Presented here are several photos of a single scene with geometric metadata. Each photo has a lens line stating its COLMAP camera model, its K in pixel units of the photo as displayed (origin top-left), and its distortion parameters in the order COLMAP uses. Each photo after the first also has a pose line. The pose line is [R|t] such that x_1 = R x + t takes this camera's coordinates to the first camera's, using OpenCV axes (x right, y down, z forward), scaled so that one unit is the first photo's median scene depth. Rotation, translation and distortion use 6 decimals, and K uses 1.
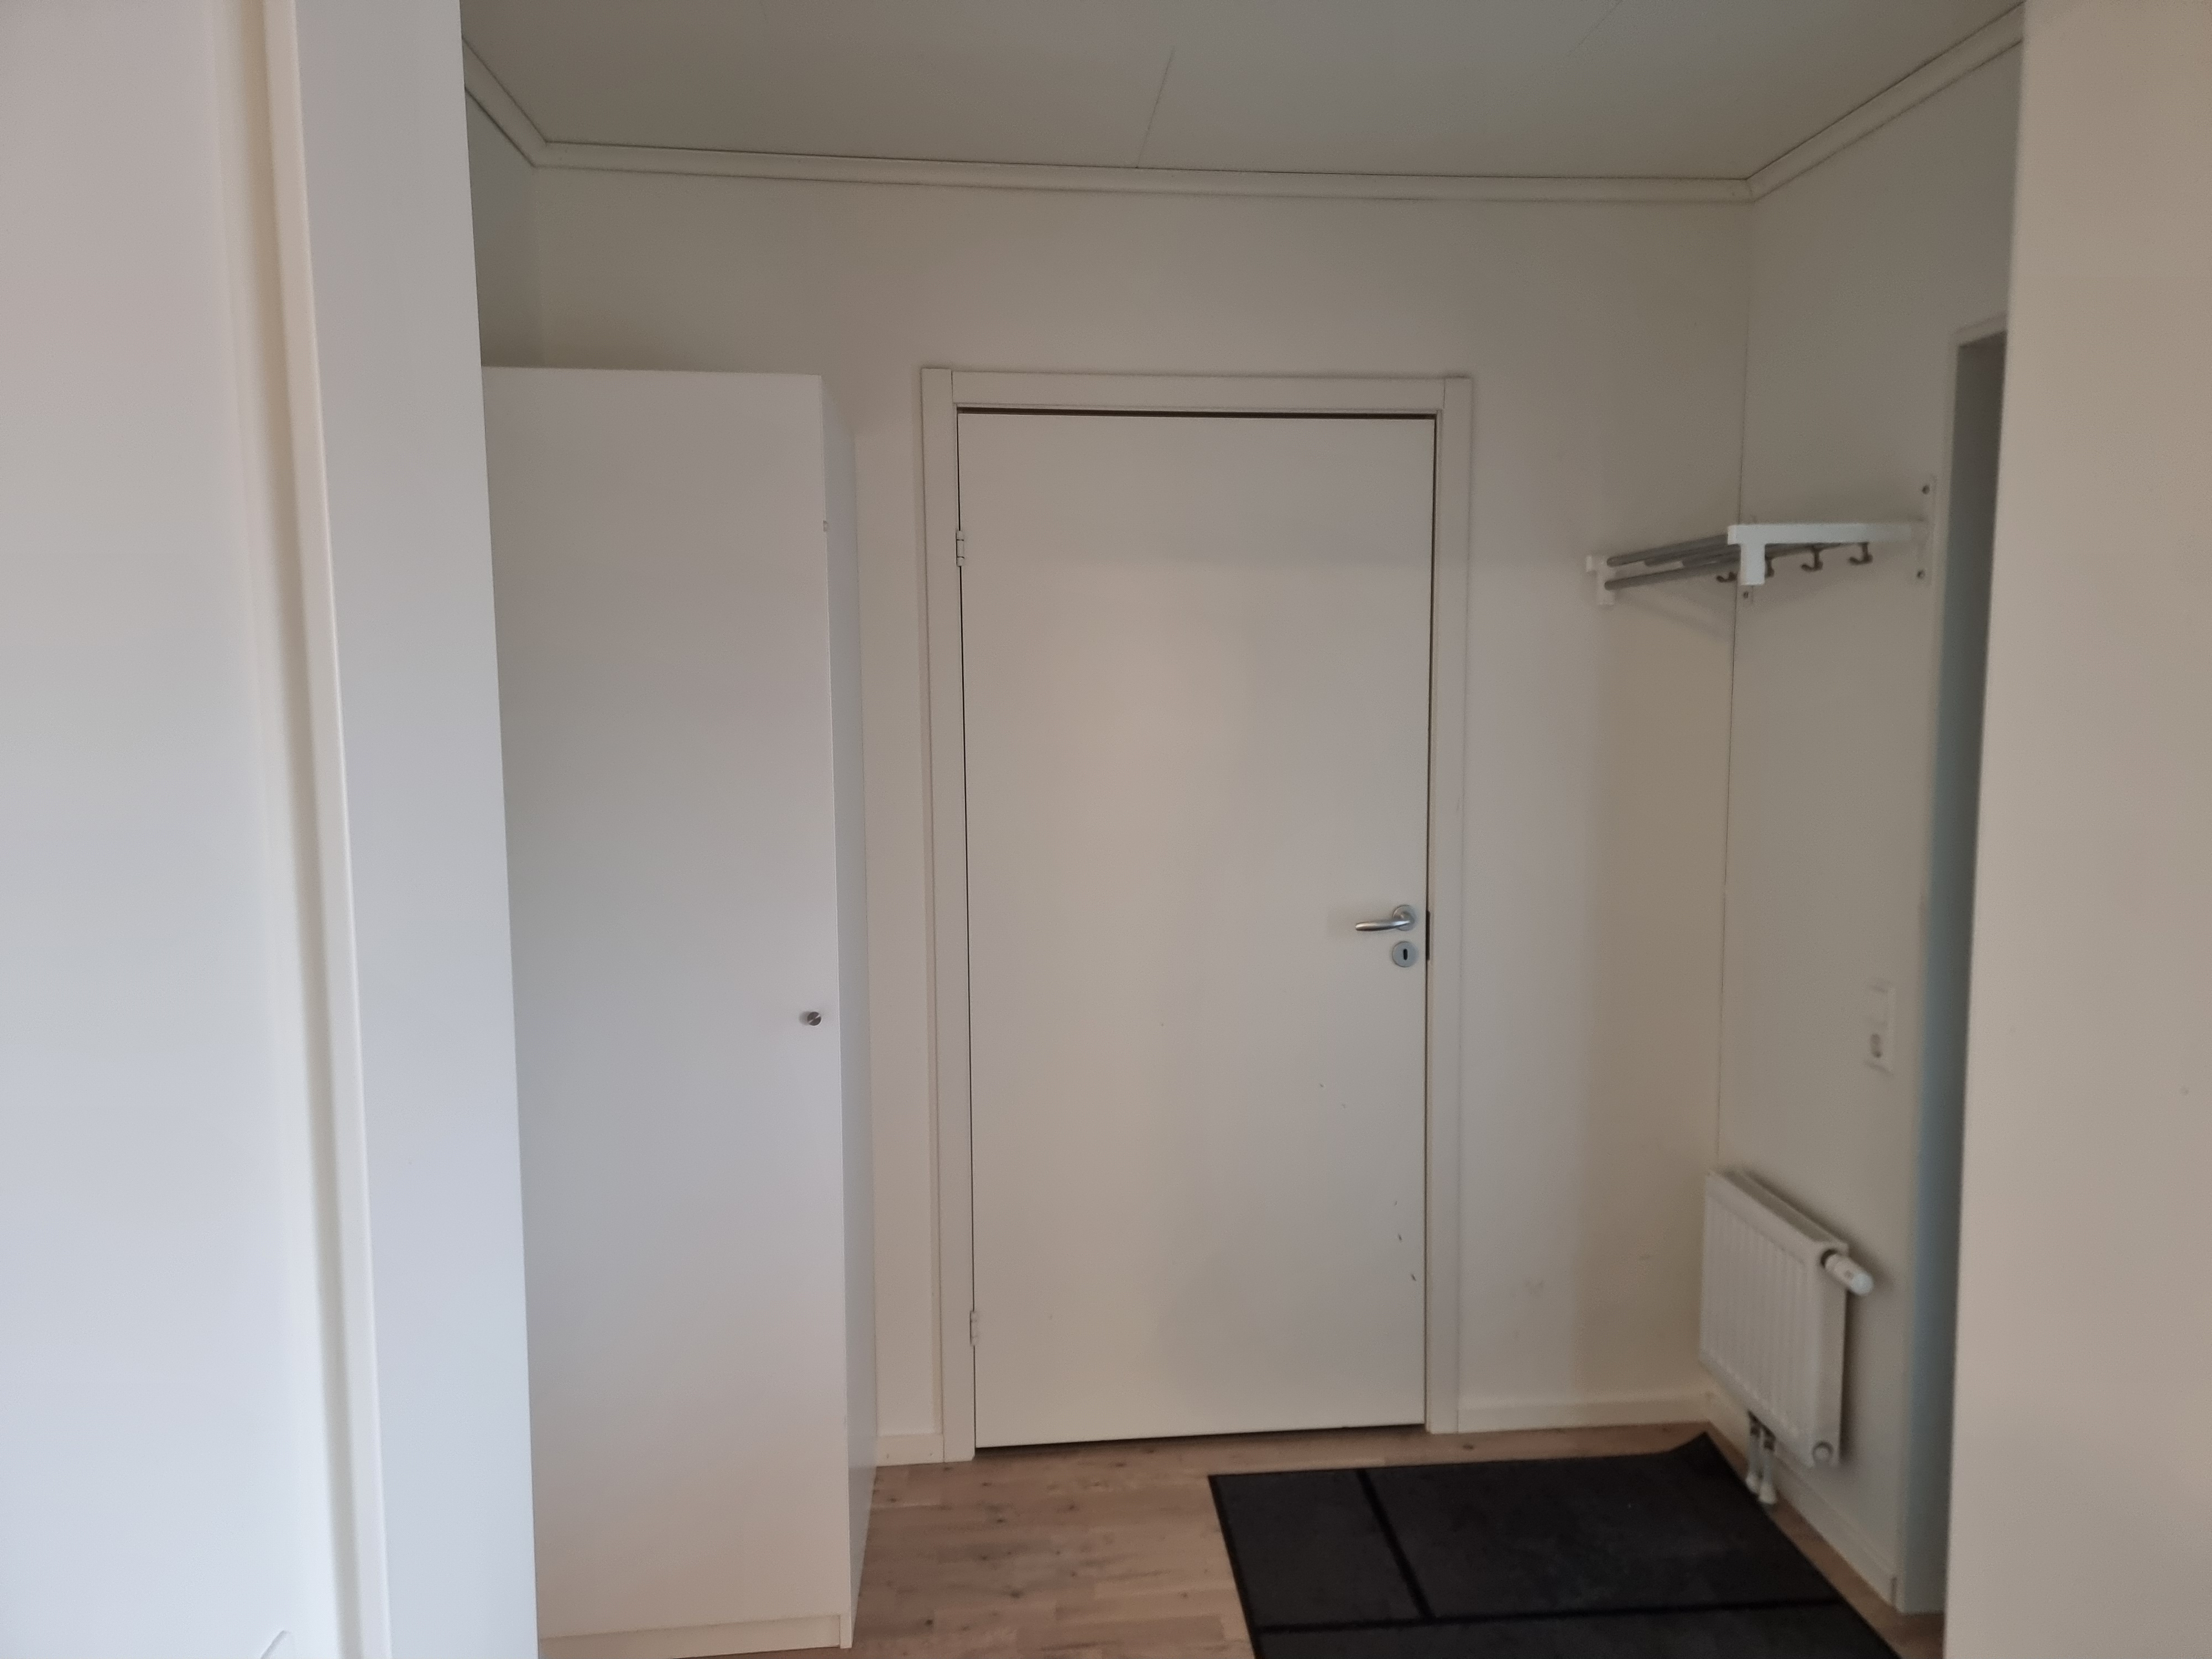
lens RADIAL K [[1468.4, 0, 1106.0], [0, 1468.4, 829.5], [0, 0, 1]] dist [0.020175, 0.001788]
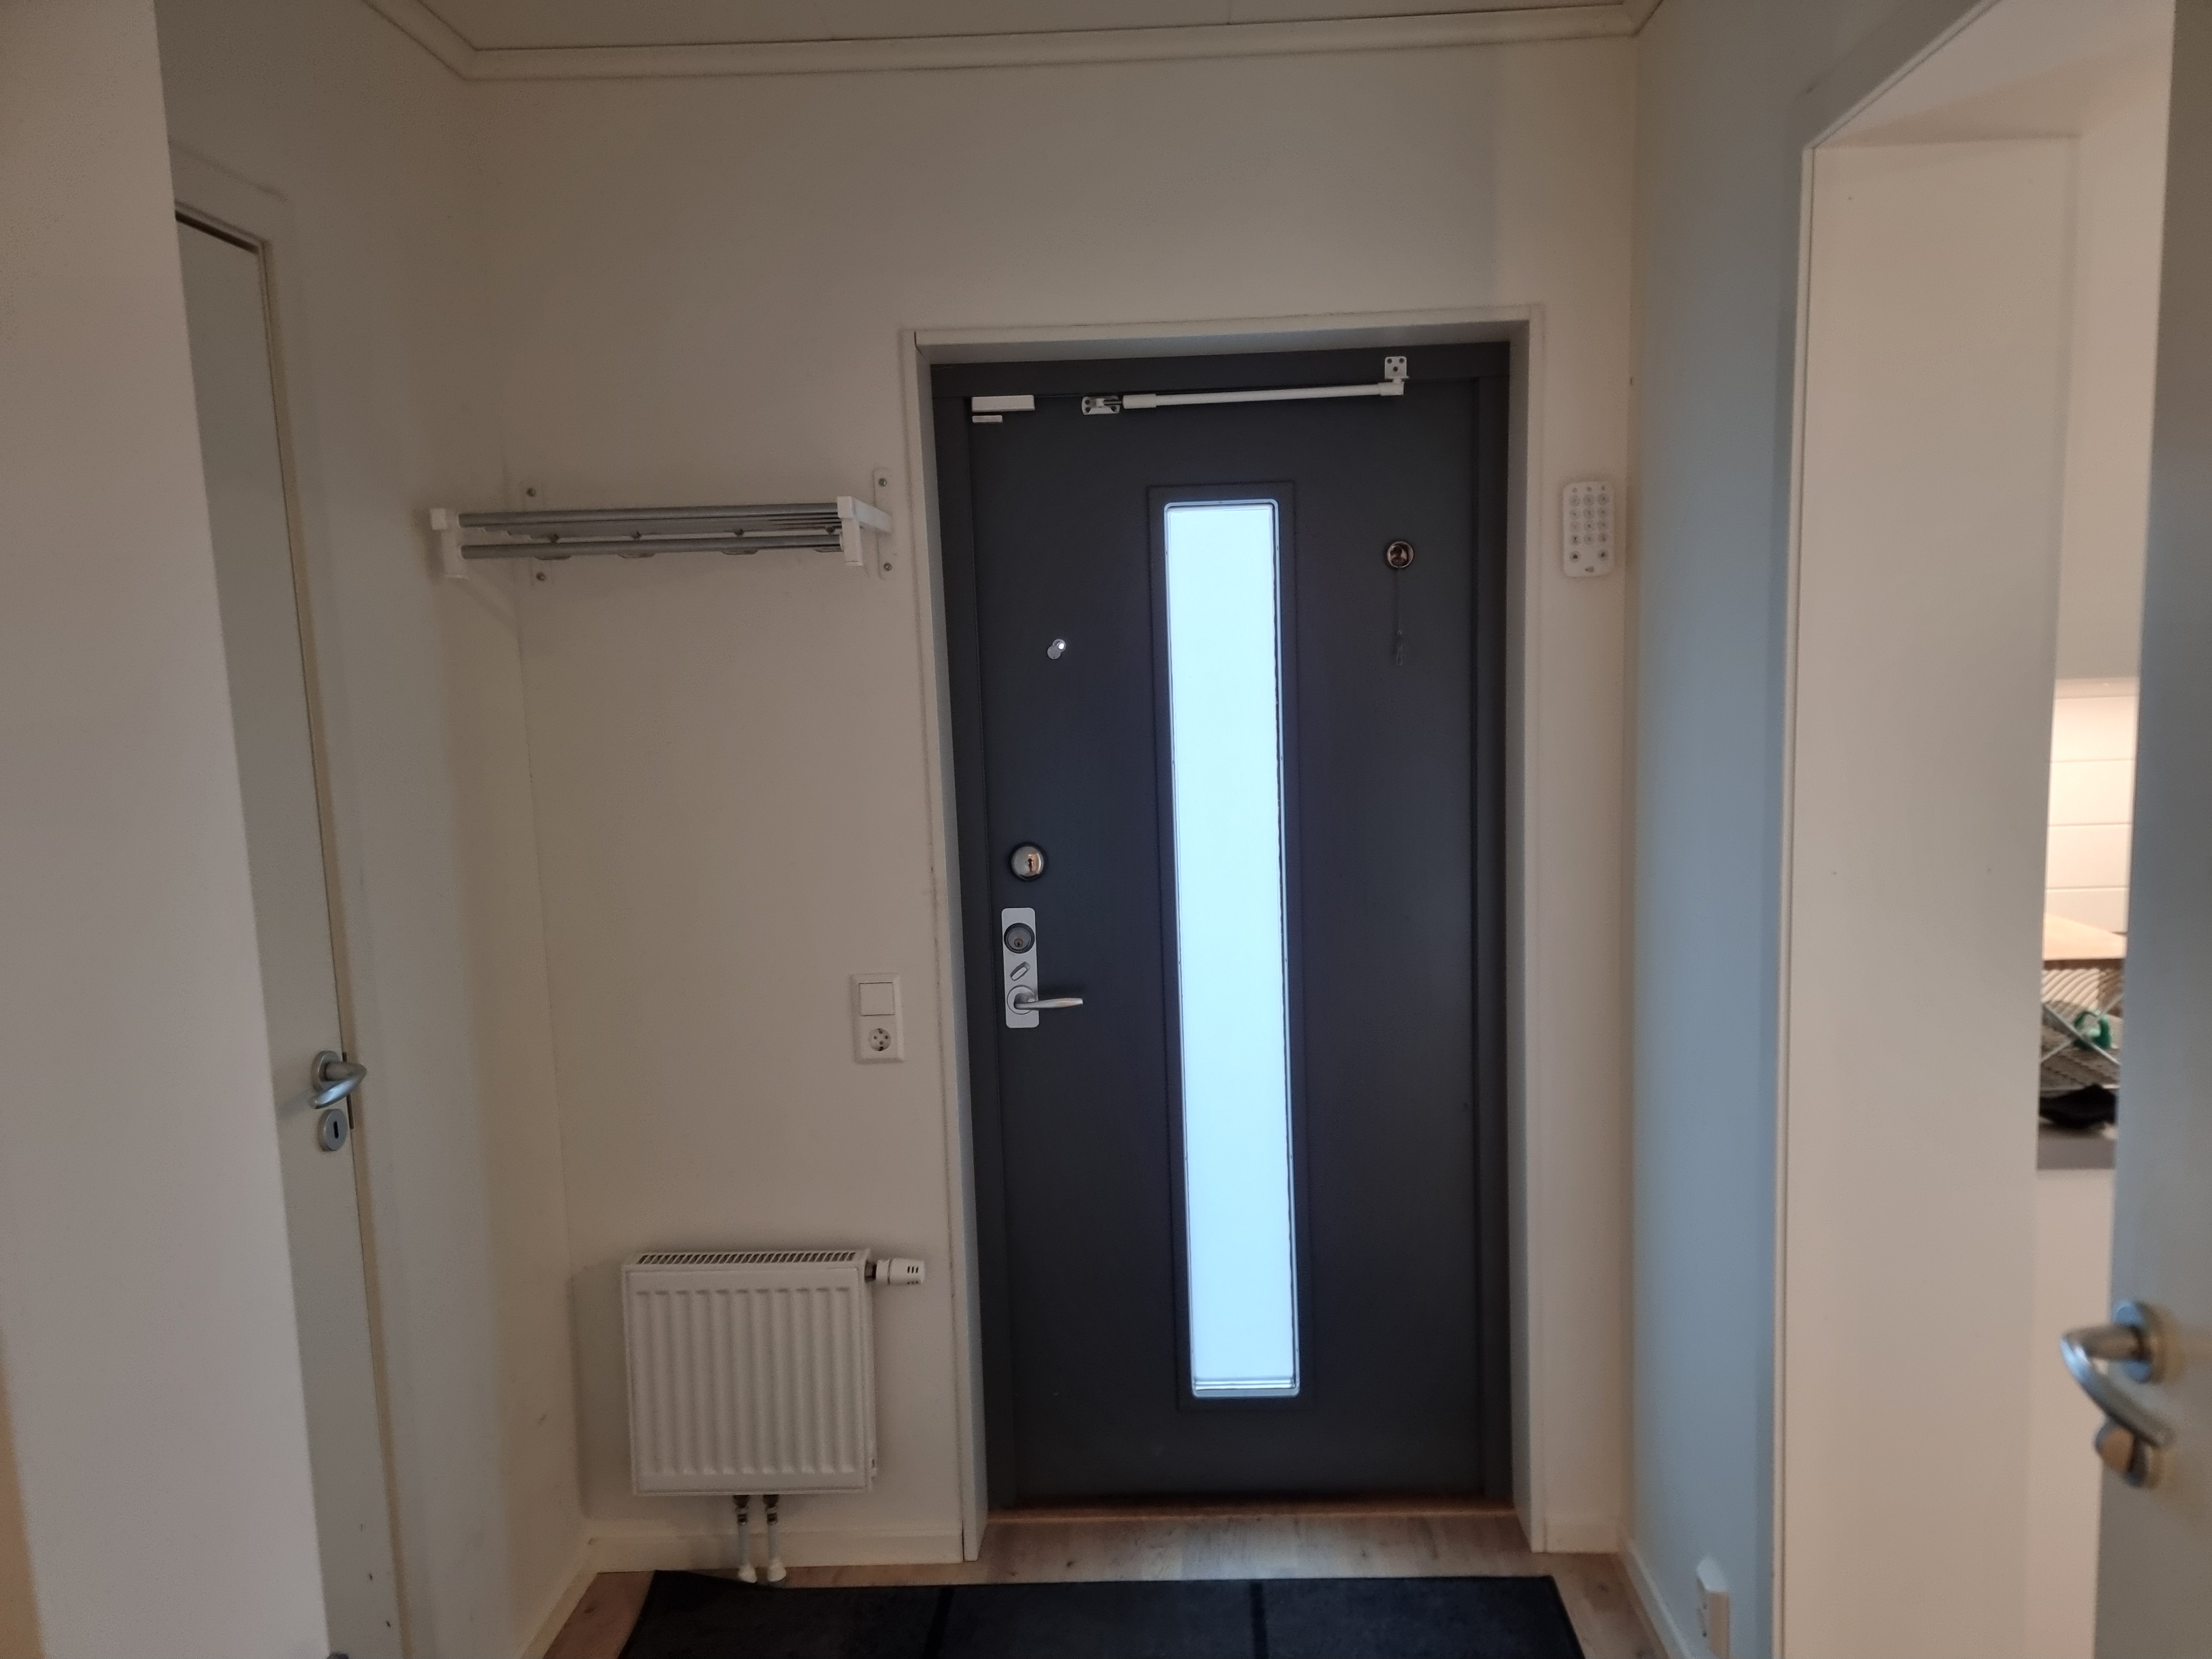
lens RADIAL K [[1468.4, 0, 1106.0], [0, 1468.4, 829.5], [0, 0, 1]] dist [0.020175, 0.001788]
pose [[0.128007, -0.109380, 0.985723, -0.347266], [0.129412, 0.987244, 0.092743, -0.054126], [-0.983294, 0.115692, 0.140530, 0.579144]]
